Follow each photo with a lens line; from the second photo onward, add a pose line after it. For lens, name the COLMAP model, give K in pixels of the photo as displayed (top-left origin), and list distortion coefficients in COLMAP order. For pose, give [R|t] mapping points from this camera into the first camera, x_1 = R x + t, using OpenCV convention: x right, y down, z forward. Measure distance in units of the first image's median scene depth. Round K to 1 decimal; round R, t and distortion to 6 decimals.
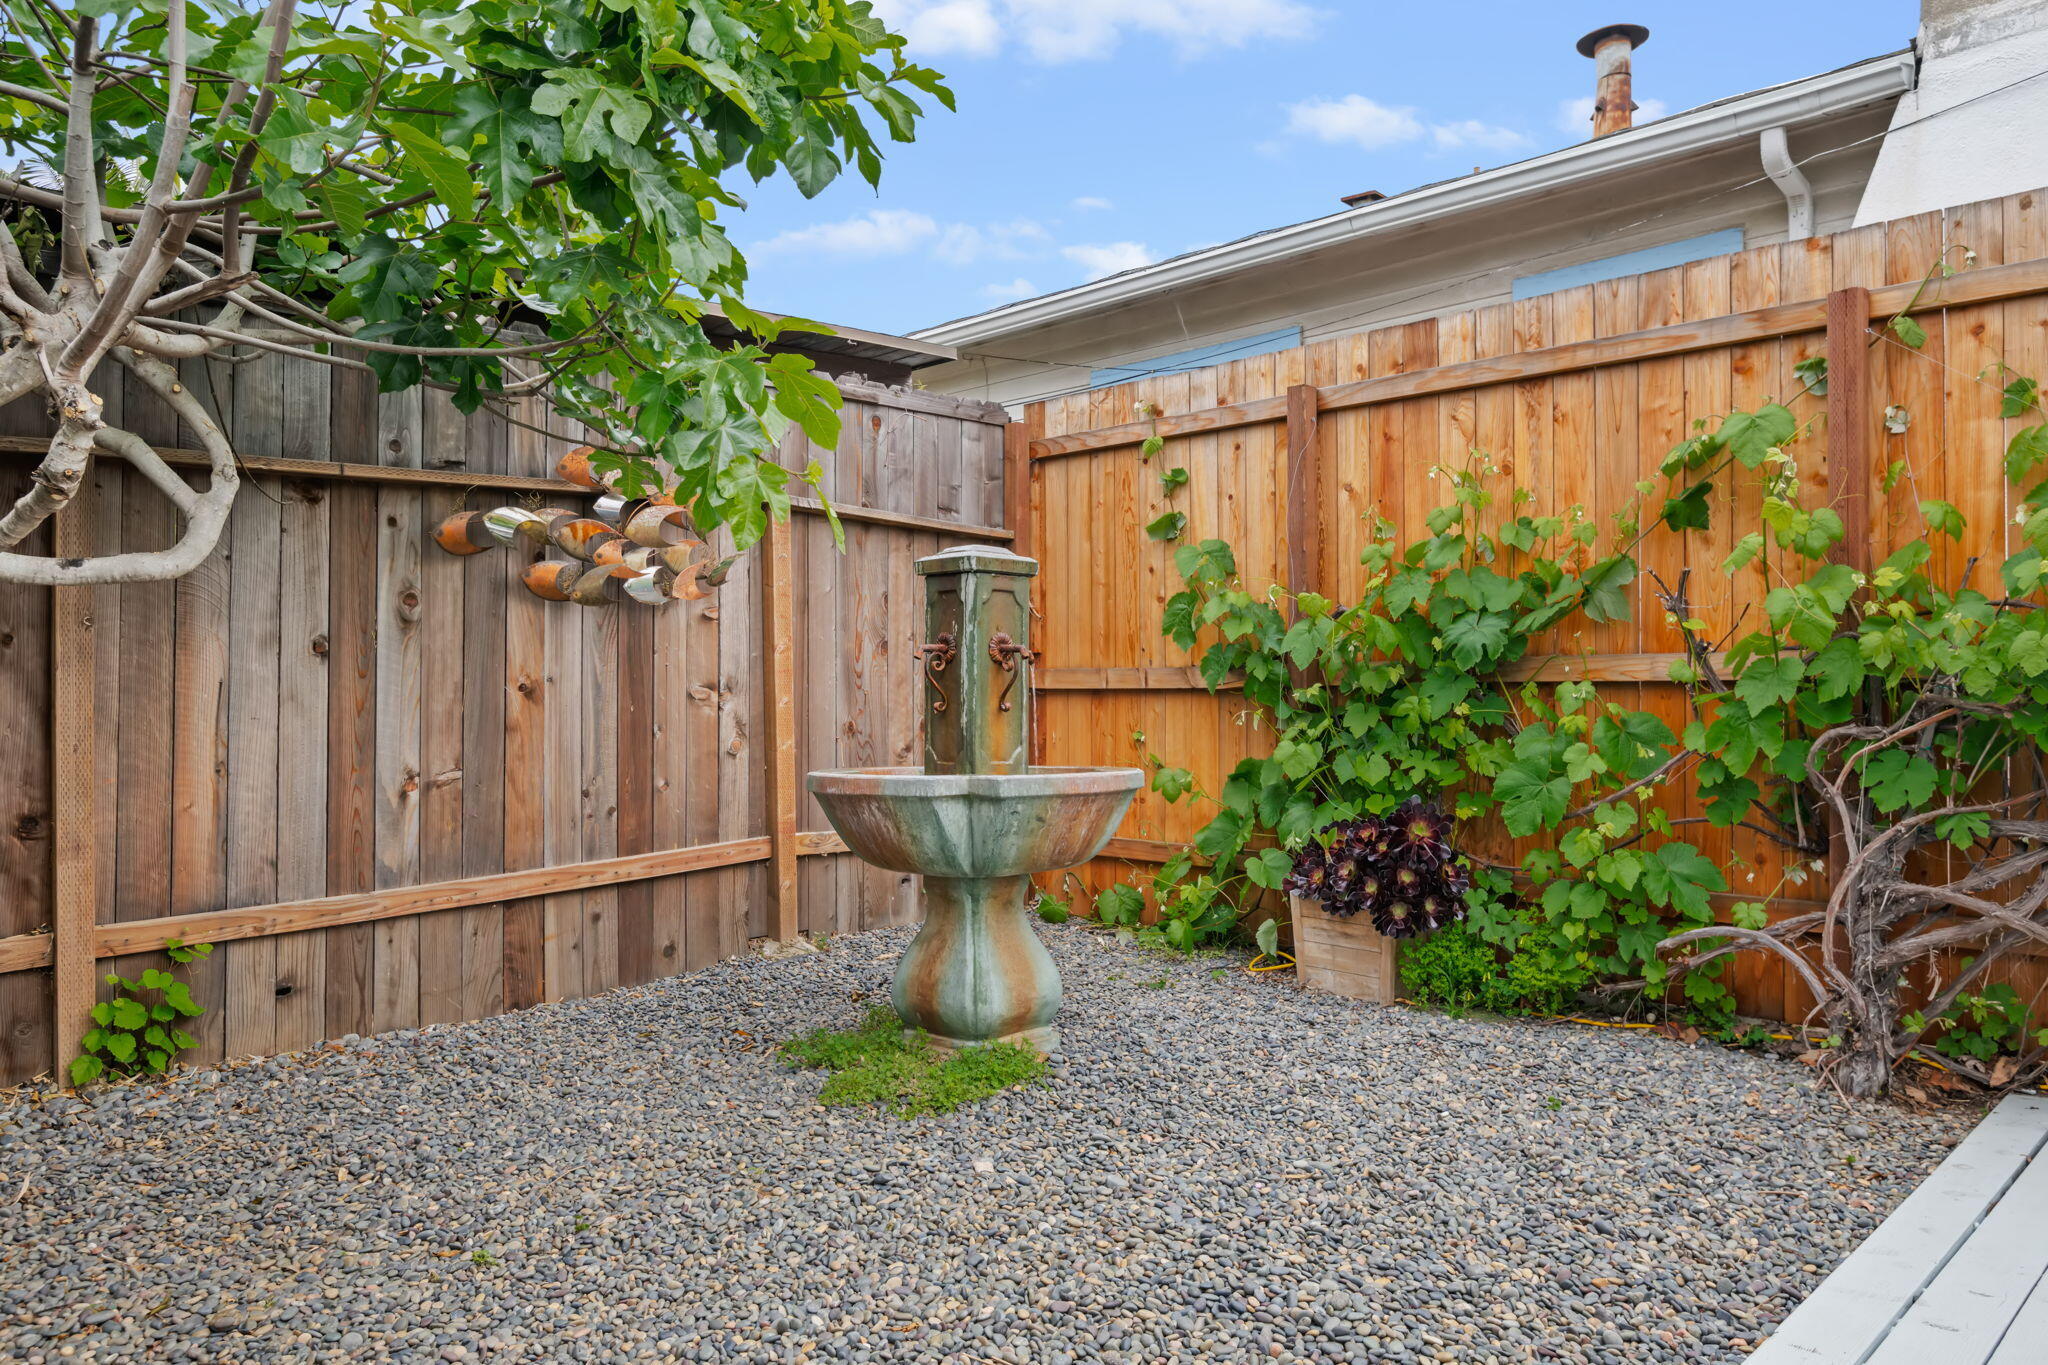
lens RADIAL K [[1393.8, 0, 1028.4], [0, 1393.8, 690.2], [0, 0, 1]] dist [-0.004104, -0.002955]
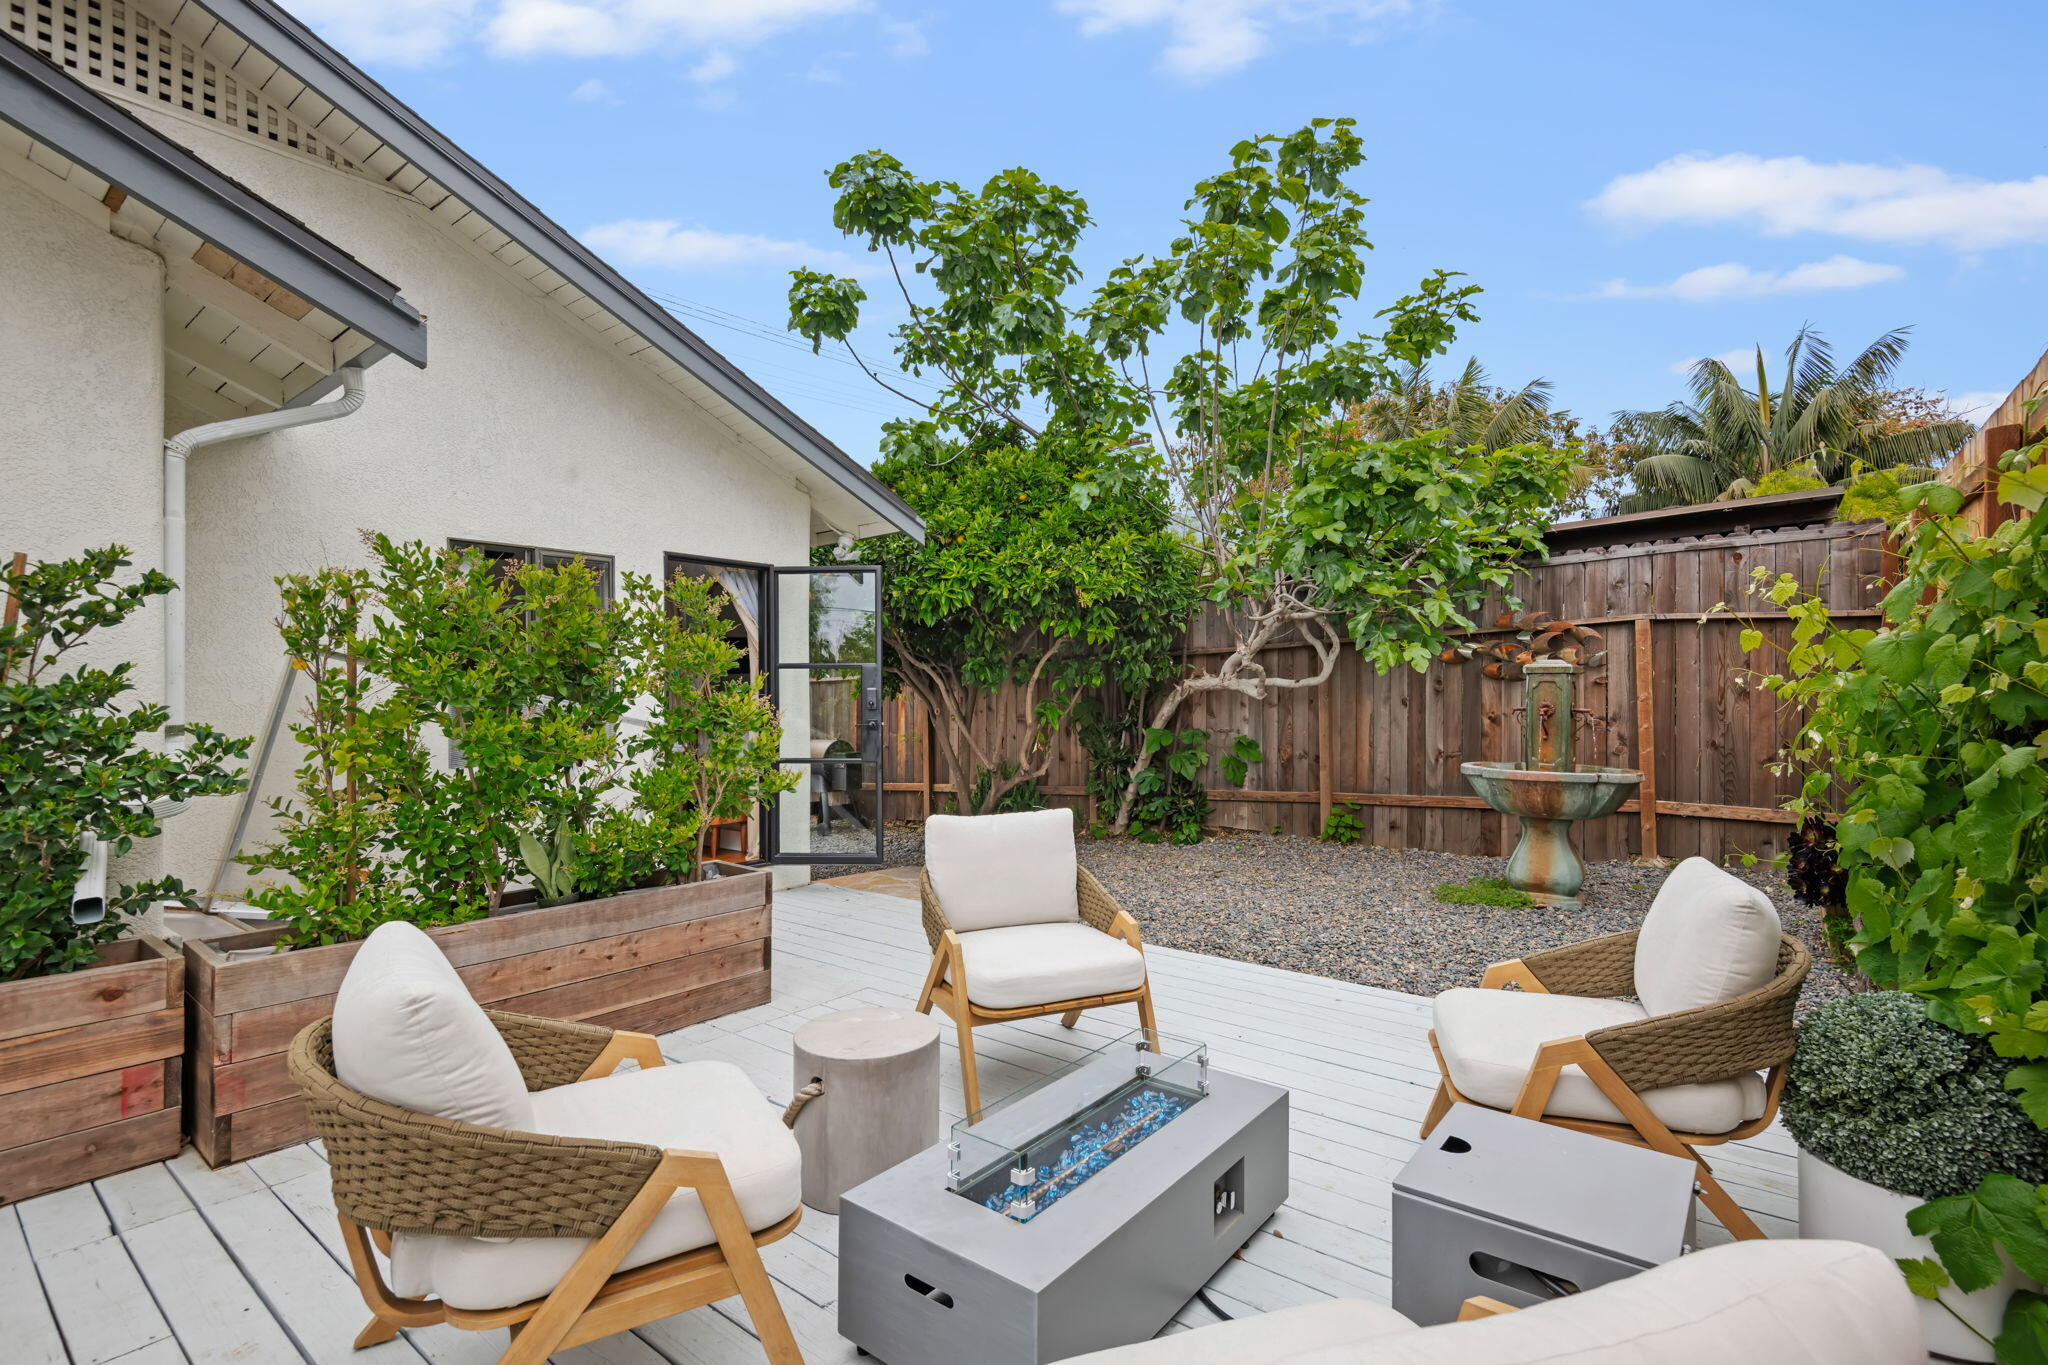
lens RADIAL K [[933.5, 0, 1037.4], [0, 933.5, 683.5], [0, 0, 1]] dist [-0.003374, -0.003351]
pose [[0.125044, -0.004863, -0.992139, 1.148134], [0.010167, 0.999942, -0.003619, -0.064891], [0.992099, -0.009634, 0.125086, 0.064459]]
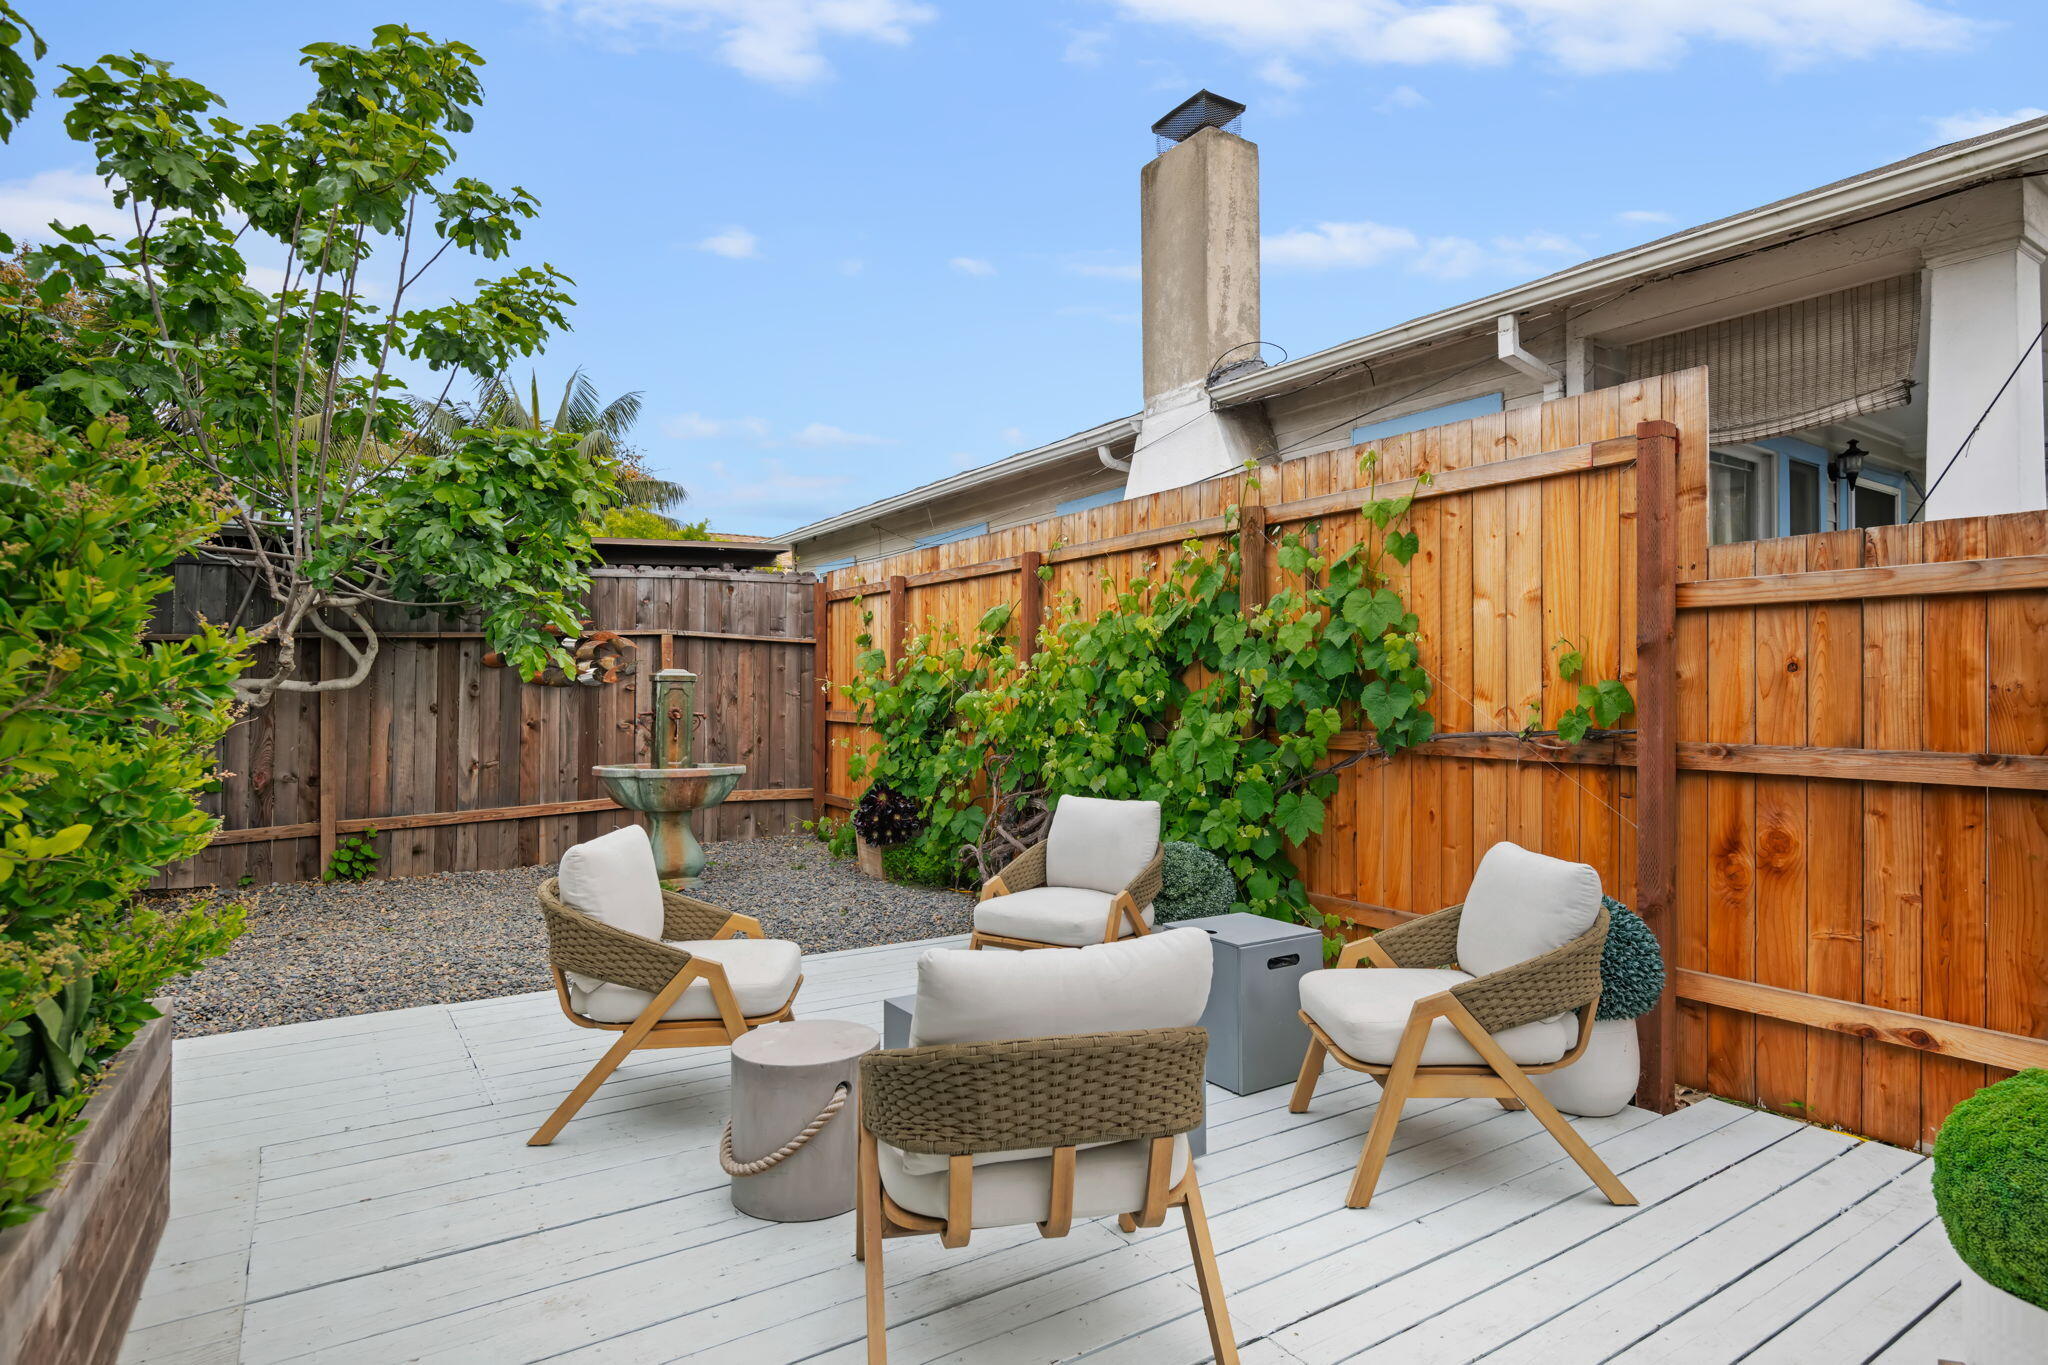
lens RADIAL K [[1081.2, 0, 1026.2], [0, 1081.2, 686.4], [0, 0, 1]] dist [-0.003191, -0.000998]
pose [[0.977683, 0.004801, -0.210031, 0.842246], [-0.004757, 0.999988, 0.000715, -0.072620], [0.210032, 0.000300, 0.977694, -0.577500]]
